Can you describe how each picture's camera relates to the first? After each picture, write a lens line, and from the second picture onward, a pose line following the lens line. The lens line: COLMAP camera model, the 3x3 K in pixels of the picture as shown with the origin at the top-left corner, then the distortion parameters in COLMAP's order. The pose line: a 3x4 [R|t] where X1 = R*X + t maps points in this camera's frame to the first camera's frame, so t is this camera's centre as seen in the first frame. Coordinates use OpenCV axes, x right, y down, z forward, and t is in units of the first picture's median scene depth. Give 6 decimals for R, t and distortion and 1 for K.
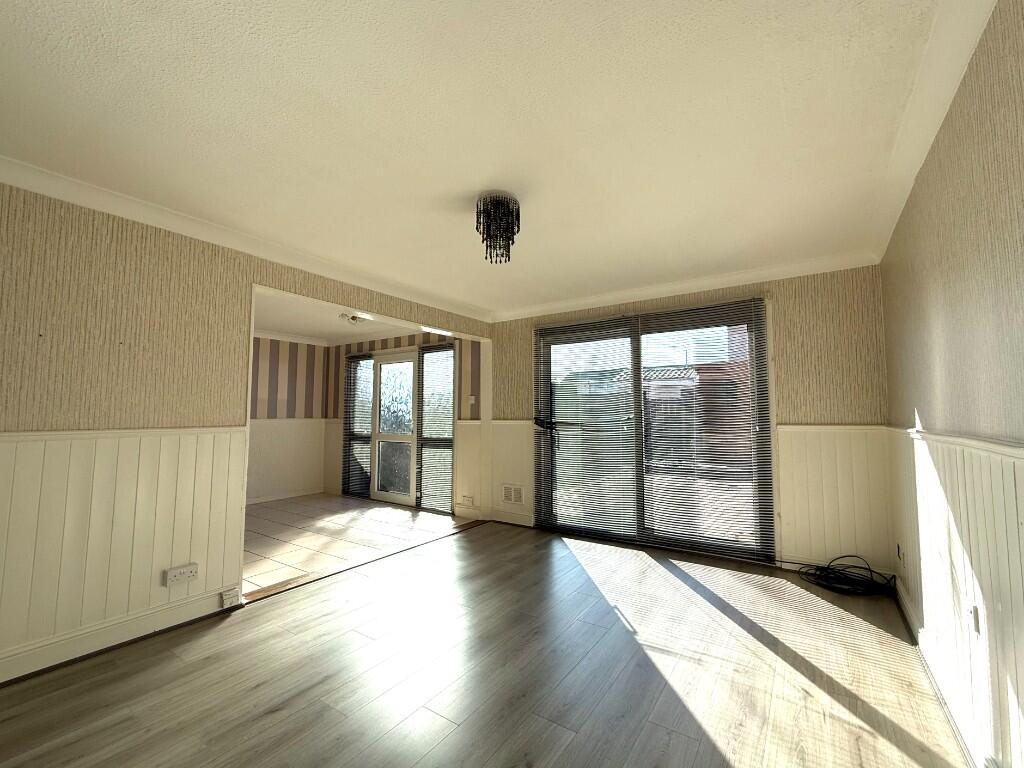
lens RADIAL K [[430.0, 0, 512.0], [0, 430.0, 384.0], [0, 0, 1]] dist [-0.000319, 0.000049]
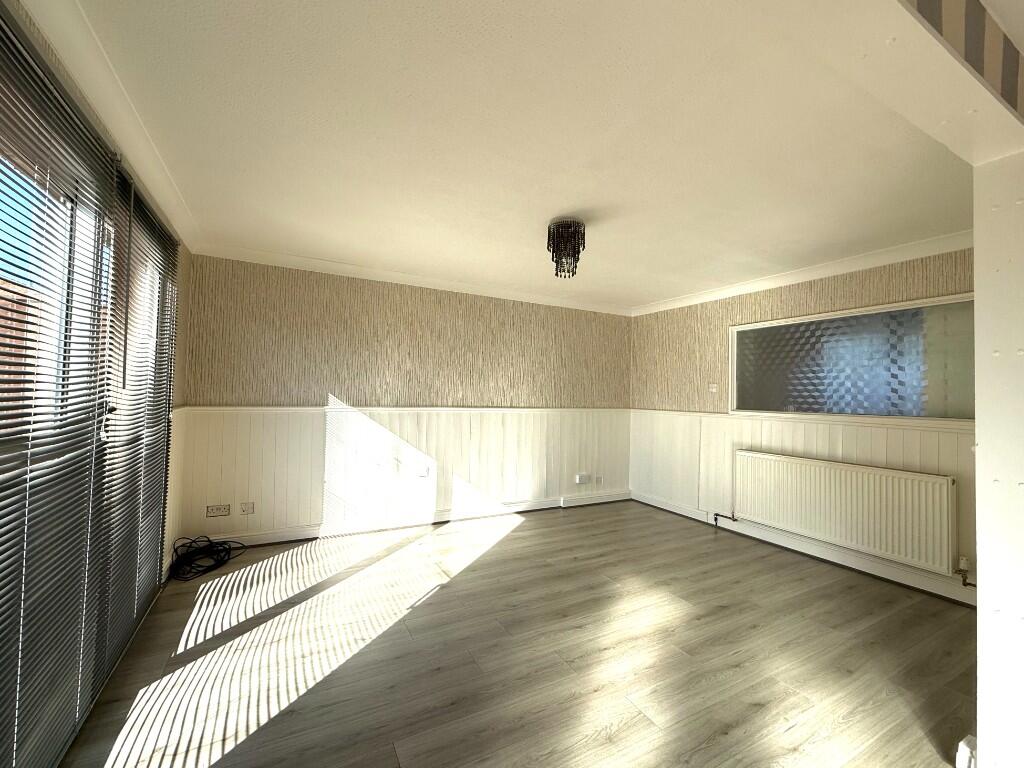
lens RADIAL K [[430.0, 0, 512.0], [0, 430.0, 384.0], [0, 0, 1]] dist [-0.000319, 0.000049]
pose [[-0.885597, -0.007152, 0.464400, -0.370675], [-0.052075, 0.995106, -0.083982, 0.097408], [-0.461527, -0.098558, -0.881635, 1.700780]]
